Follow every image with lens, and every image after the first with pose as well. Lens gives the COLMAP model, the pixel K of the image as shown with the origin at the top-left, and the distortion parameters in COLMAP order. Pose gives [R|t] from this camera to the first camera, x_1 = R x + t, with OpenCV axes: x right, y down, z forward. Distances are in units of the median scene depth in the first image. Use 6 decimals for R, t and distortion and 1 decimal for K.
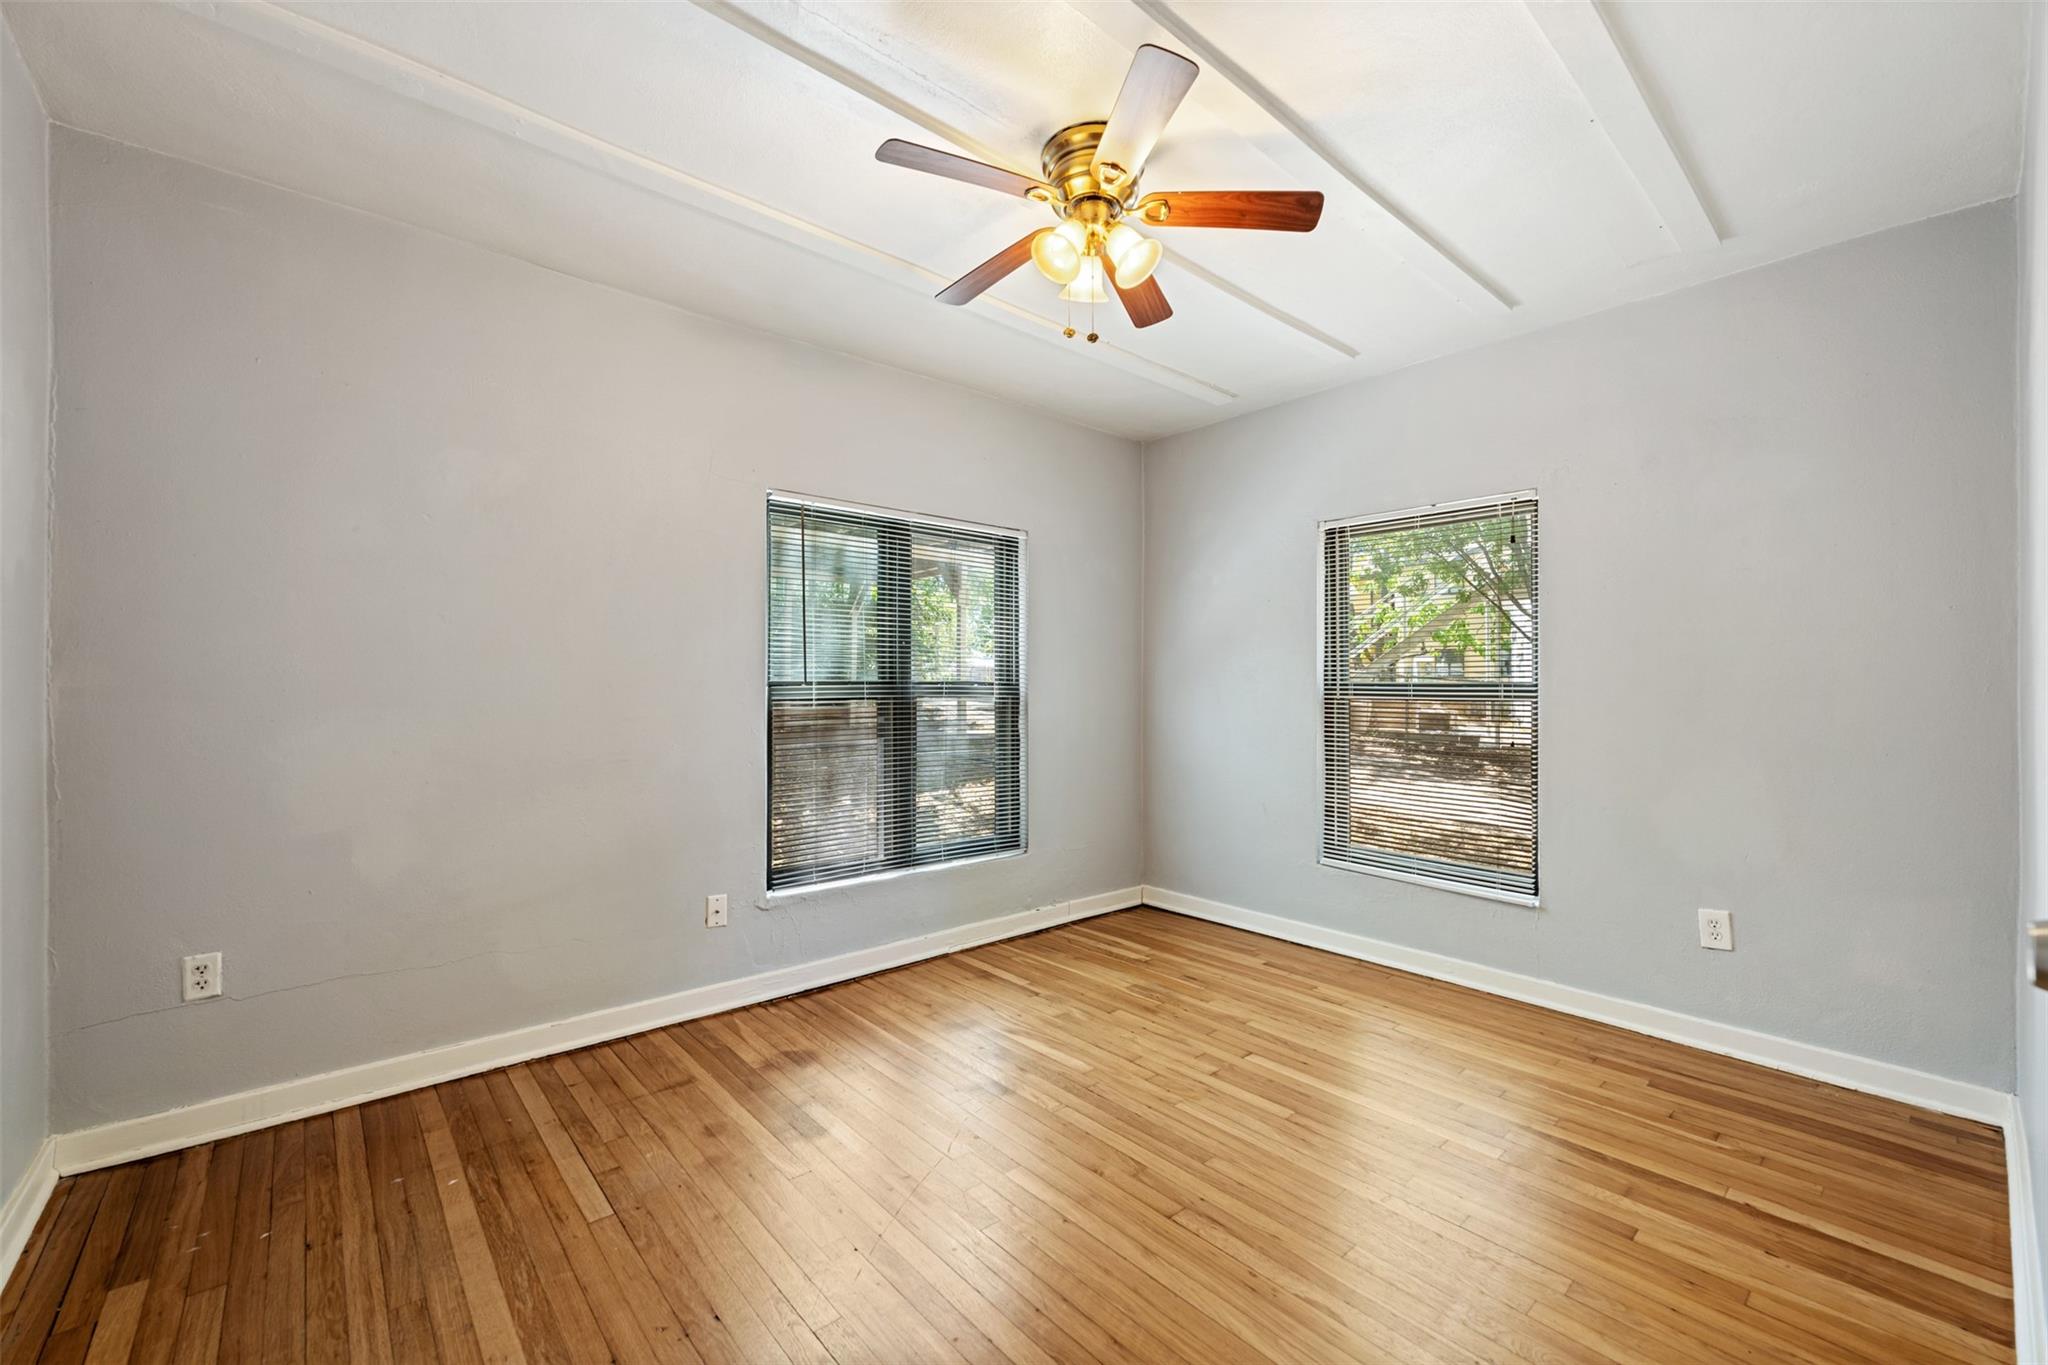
lens RADIAL K [[822.3, 0, 1024.0], [0, 822.3, 682.5], [0, 0, 1]] dist [0.000008, -0.000077]
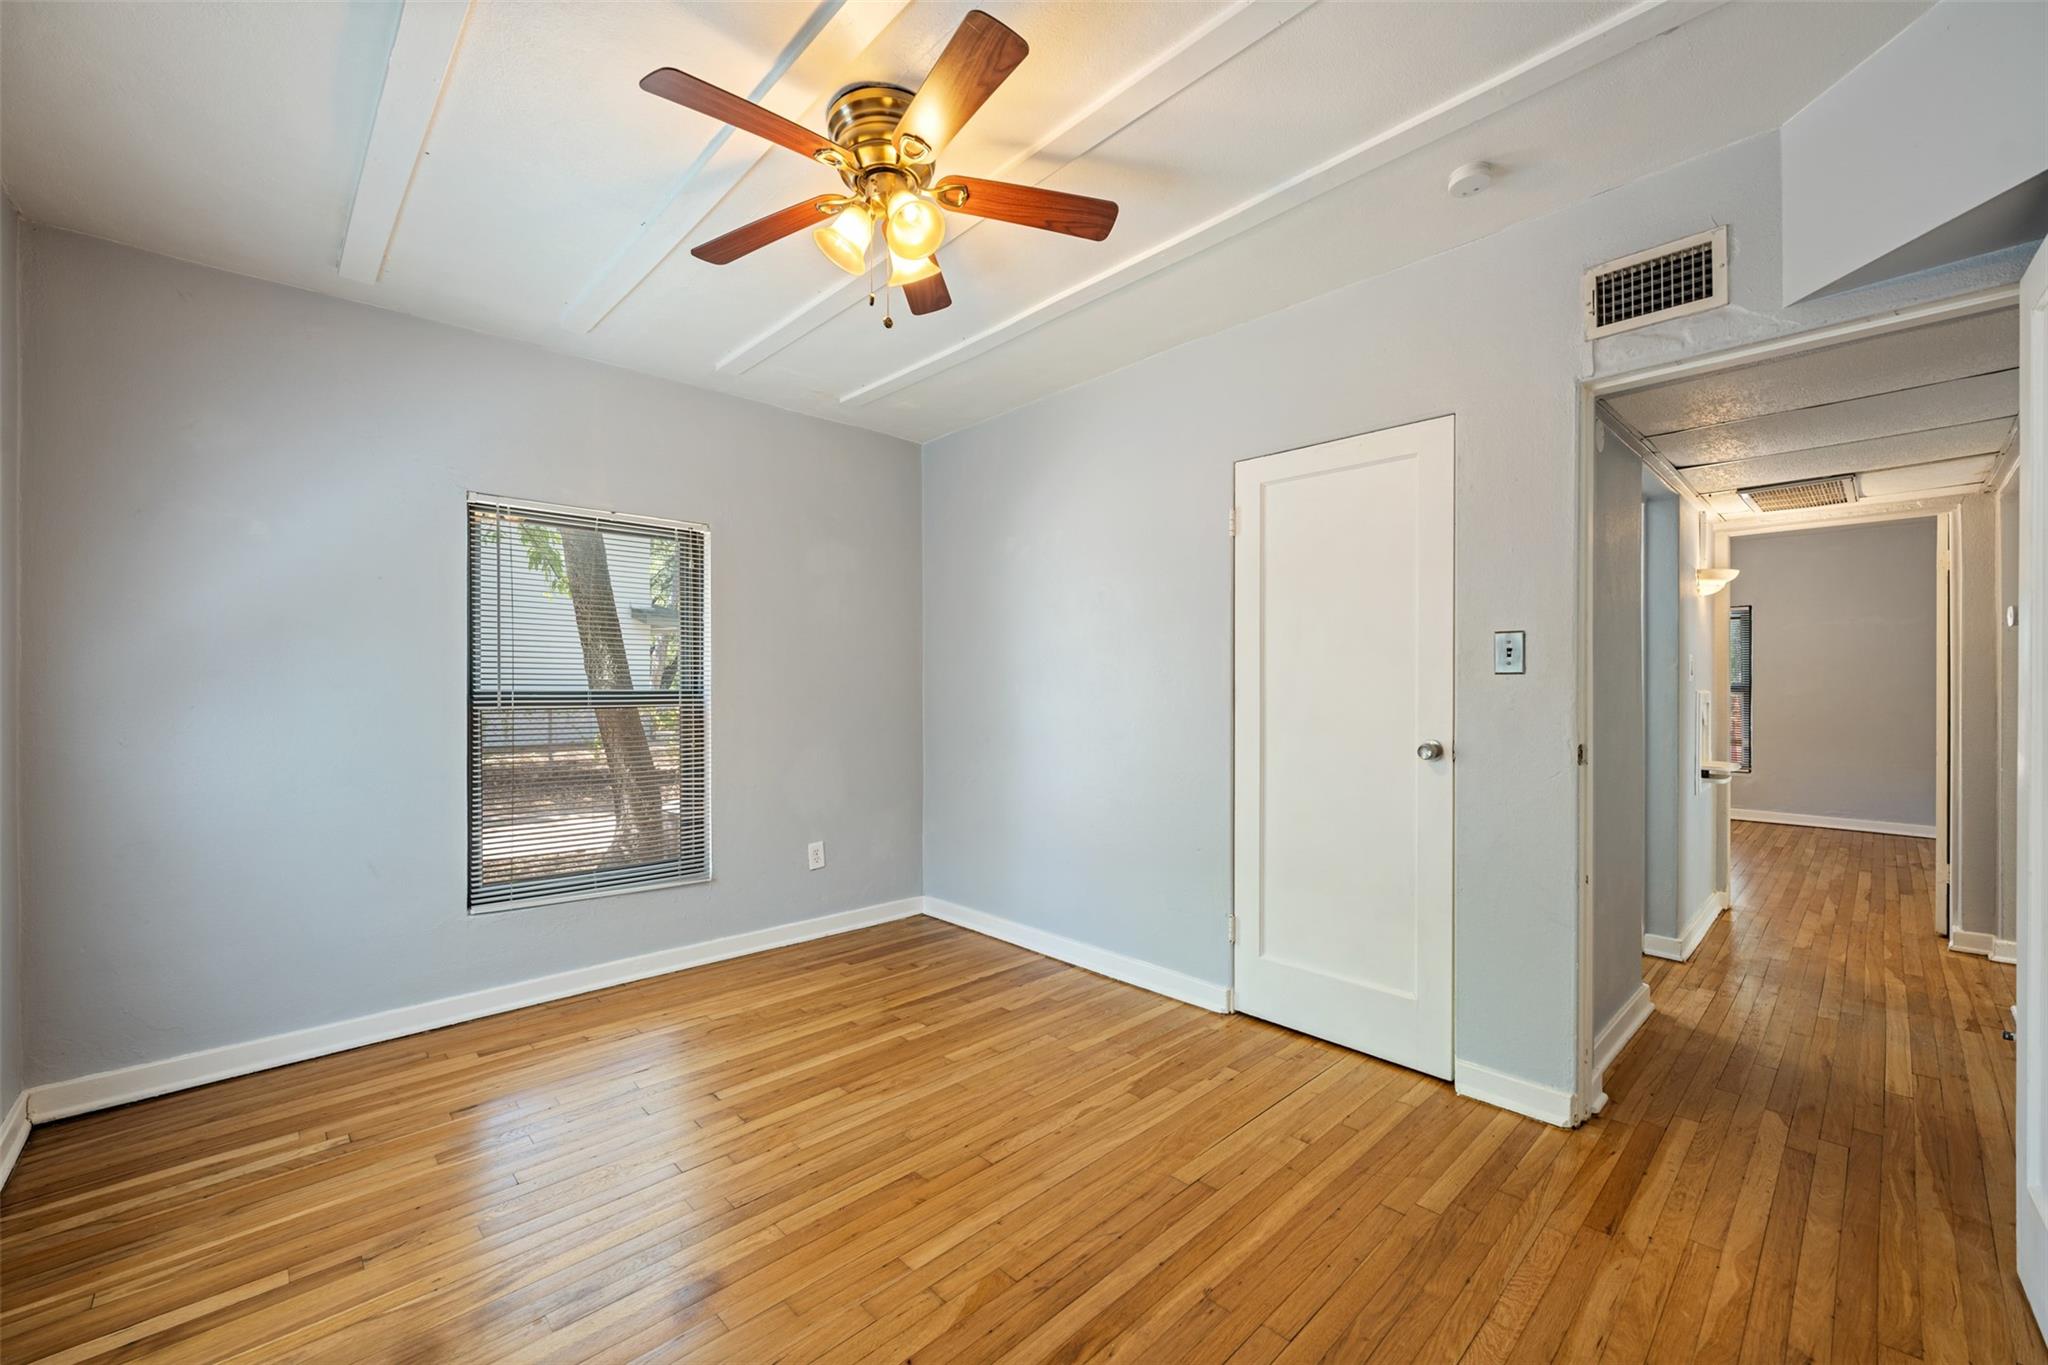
lens RADIAL K [[822.3, 0, 1024.0], [0, 822.3, 682.5], [0, 0, 1]] dist [0.000008, -0.000077]
pose [[-0.045352, 0.003912, 0.998963, -0.575460], [-0.002308, 0.999989, -0.004020, -0.007137], [-0.998968, -0.002488, -0.045343, 0.601490]]
